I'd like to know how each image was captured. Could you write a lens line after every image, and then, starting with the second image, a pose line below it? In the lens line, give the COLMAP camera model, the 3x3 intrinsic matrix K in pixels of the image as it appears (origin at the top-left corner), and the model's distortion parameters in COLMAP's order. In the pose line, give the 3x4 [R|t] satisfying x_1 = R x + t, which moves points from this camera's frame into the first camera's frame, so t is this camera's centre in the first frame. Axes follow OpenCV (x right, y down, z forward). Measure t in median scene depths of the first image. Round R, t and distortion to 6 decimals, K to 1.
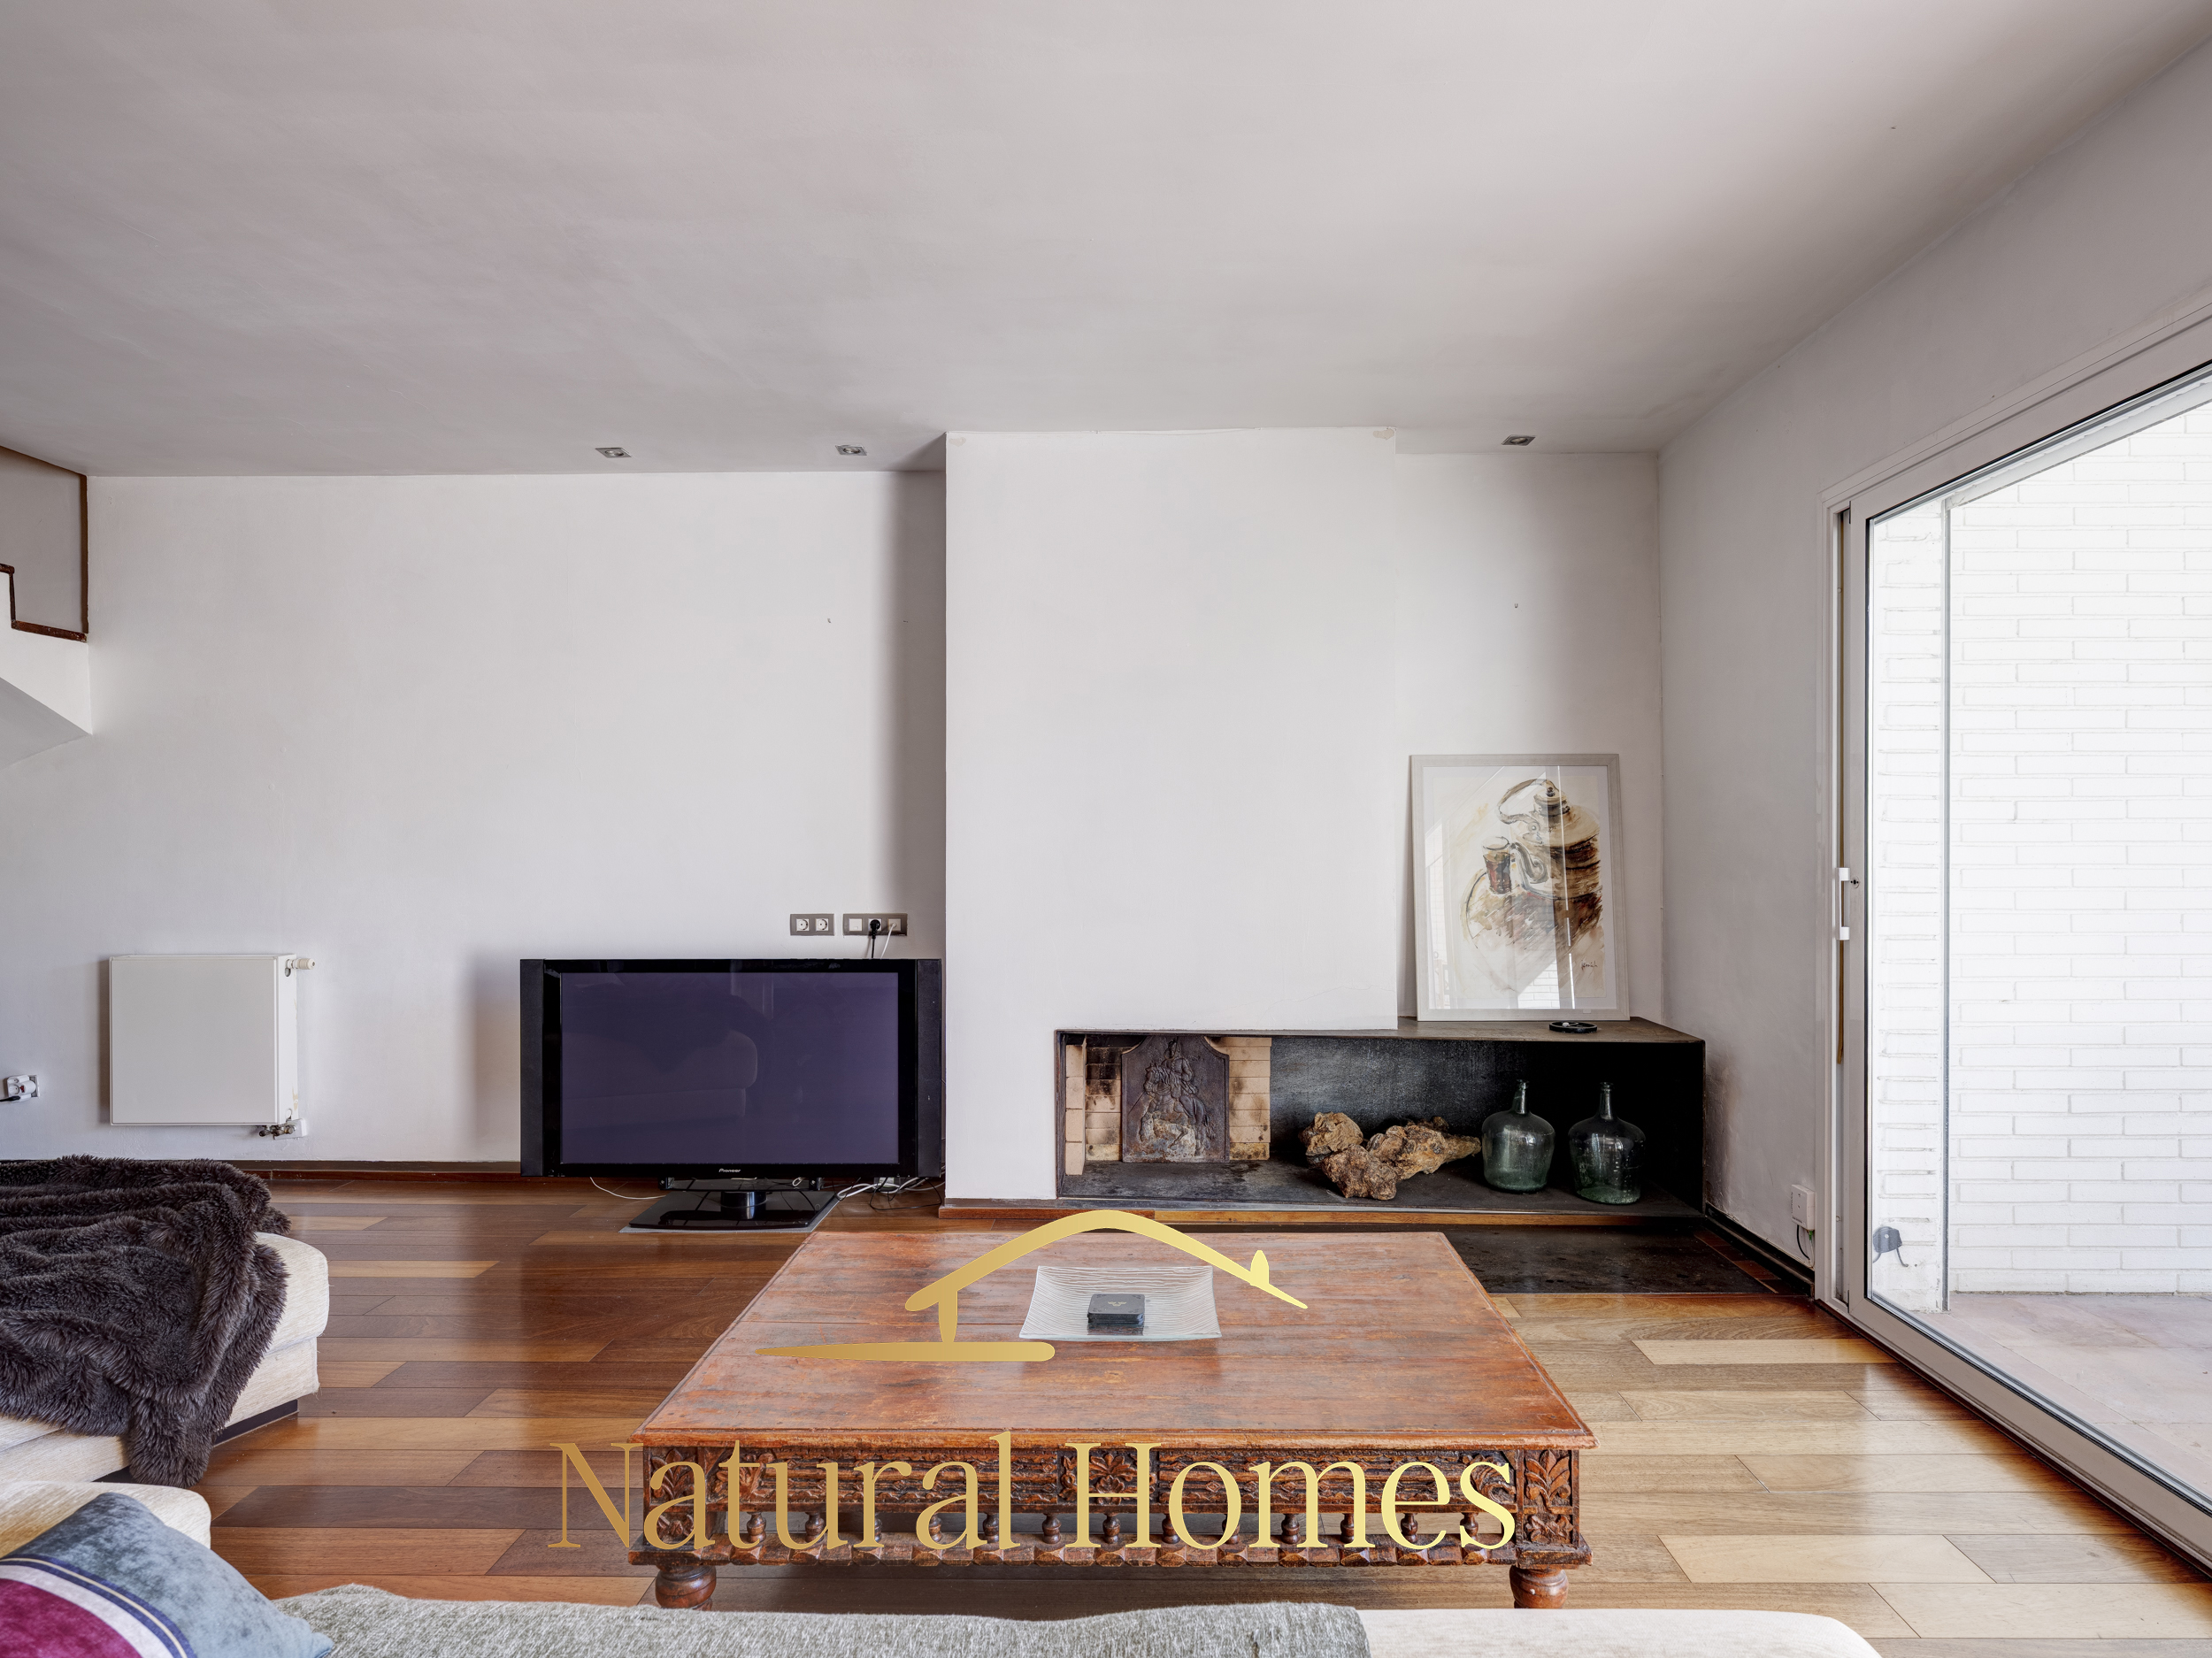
lens RADIAL K [[1196.0, 0, 1118.3], [0, 1196.0, 845.4], [0, 0, 1]] dist [0.001174, -0.000919]
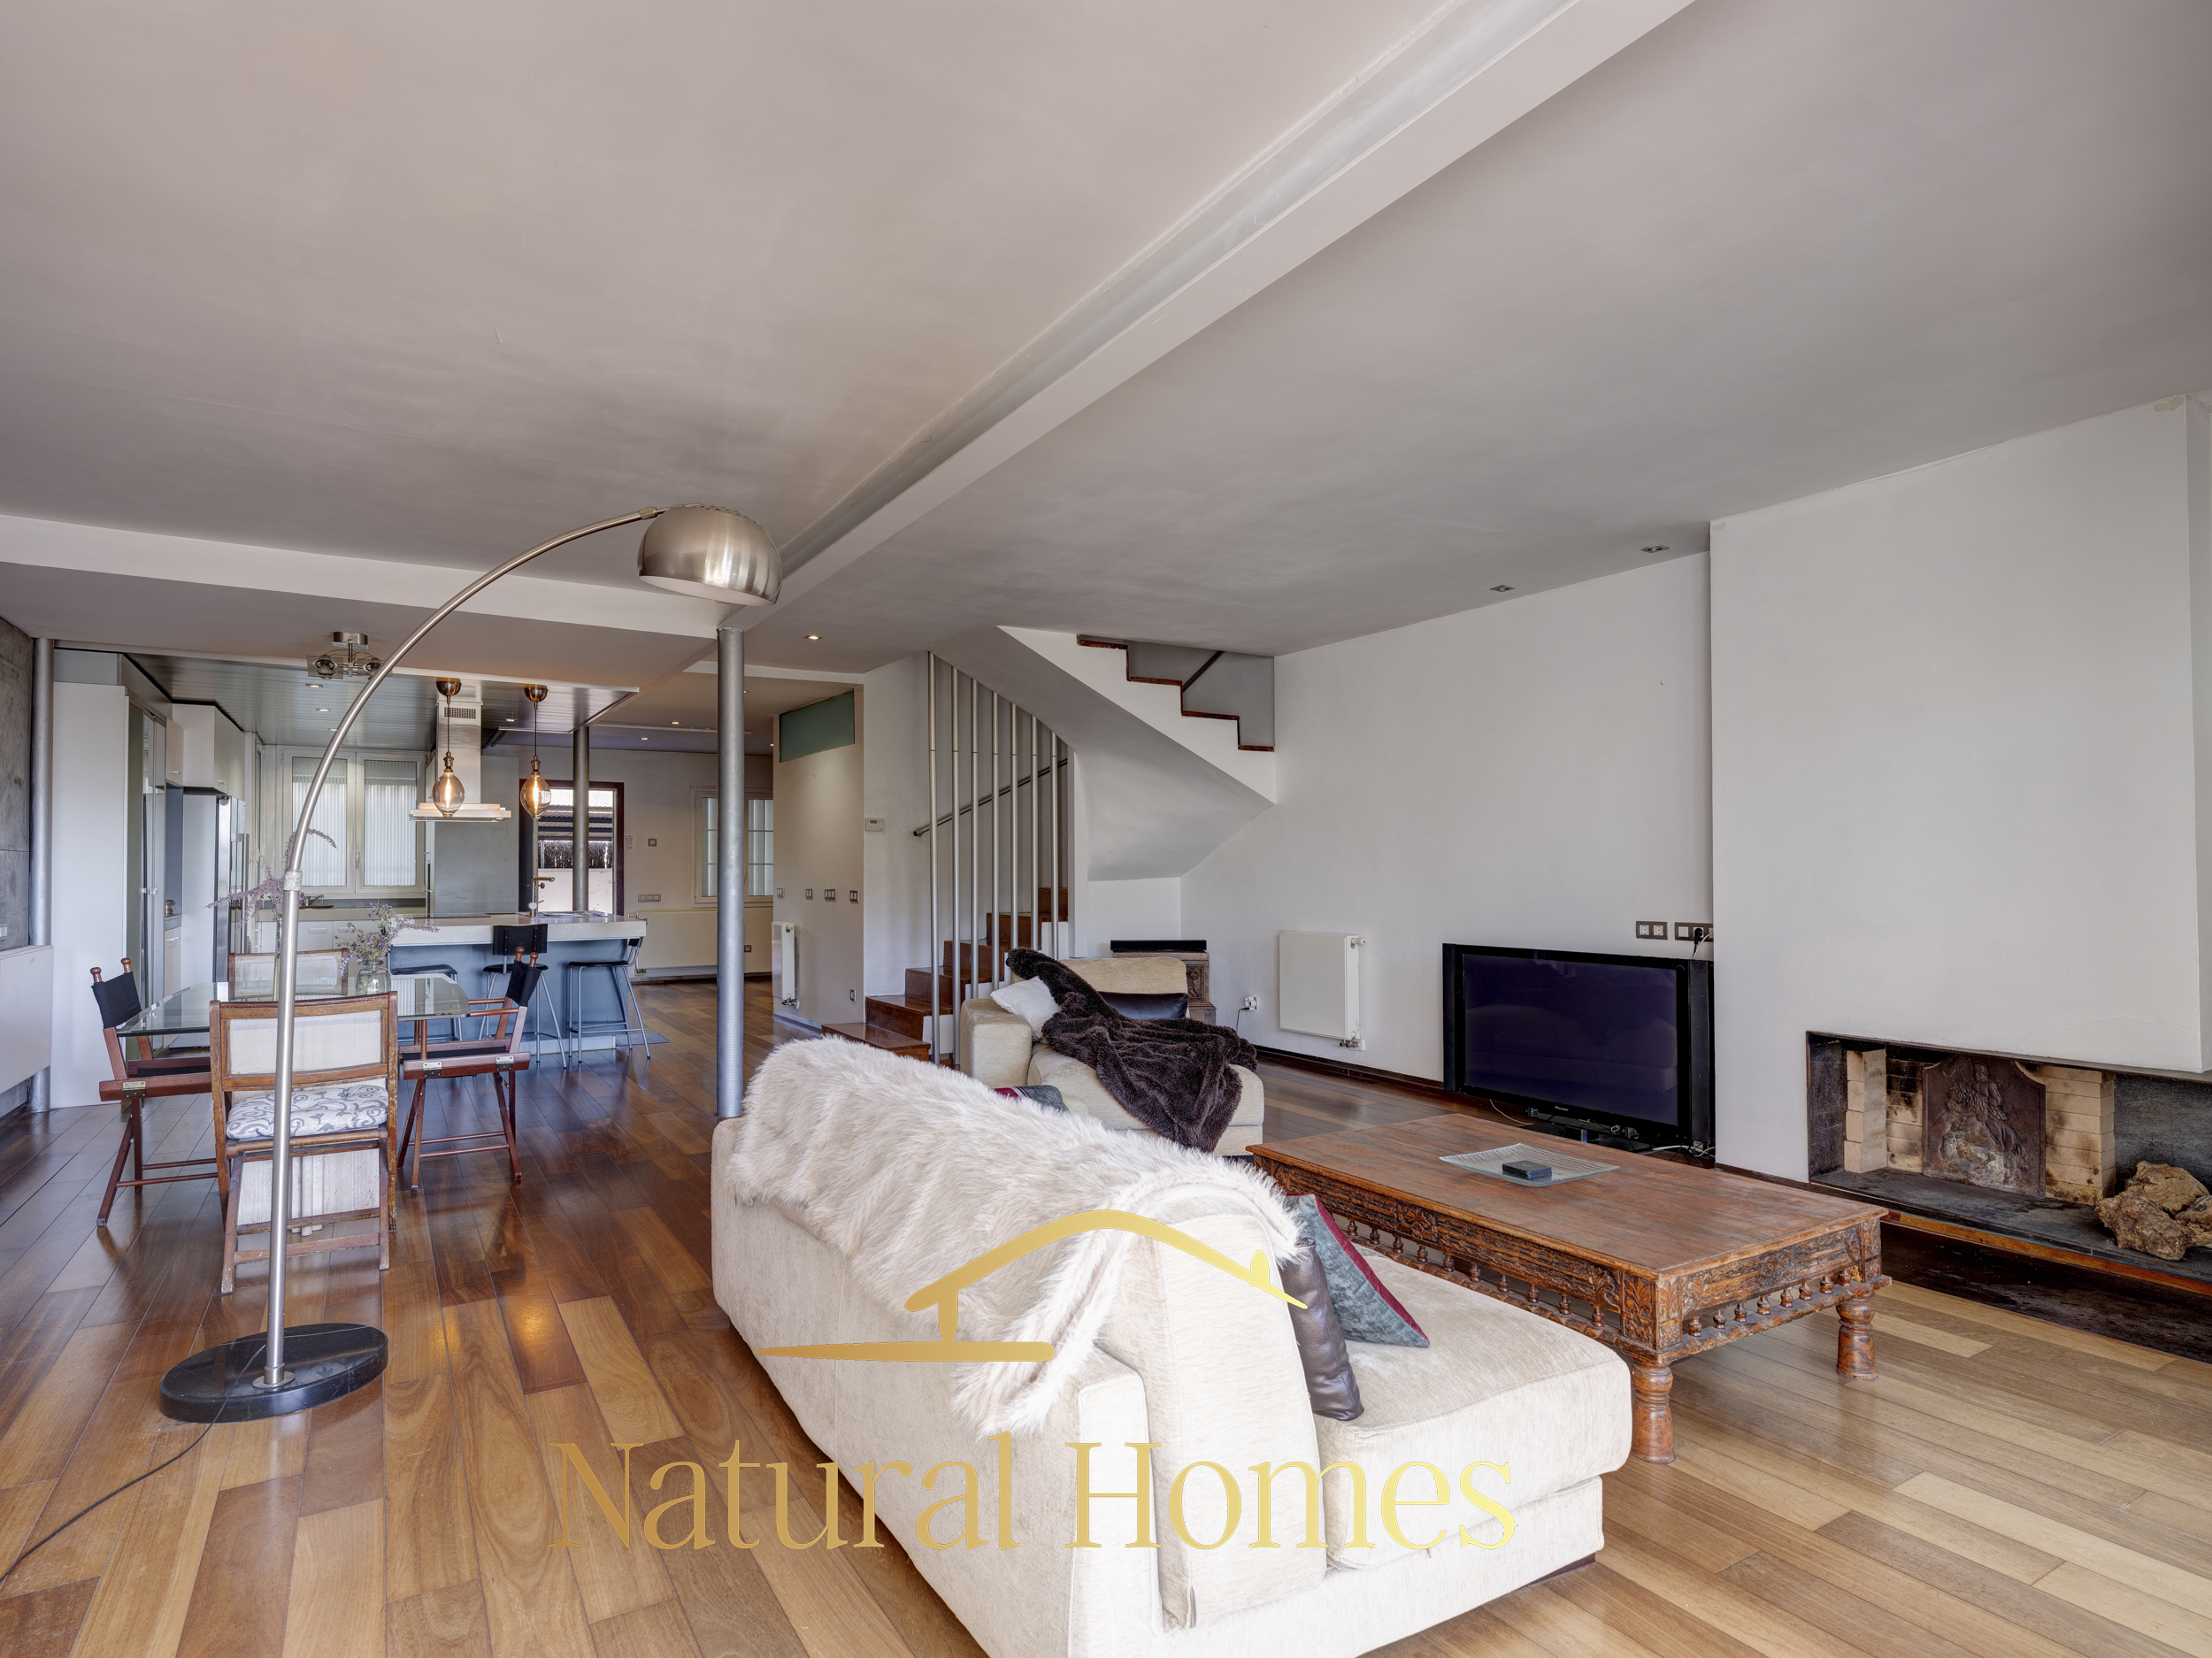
lens RADIAL K [[1191.7, 0, 1114.5], [0, 1191.7, 825.2], [0, 0, 1]] dist [0.002265, -0.002199]
pose [[0.532461, -0.033006, -0.845811, 0.506513], [0.003594, 0.999319, -0.036734, 0.001204], [0.846447, 0.016520, 0.532217, -0.130799]]
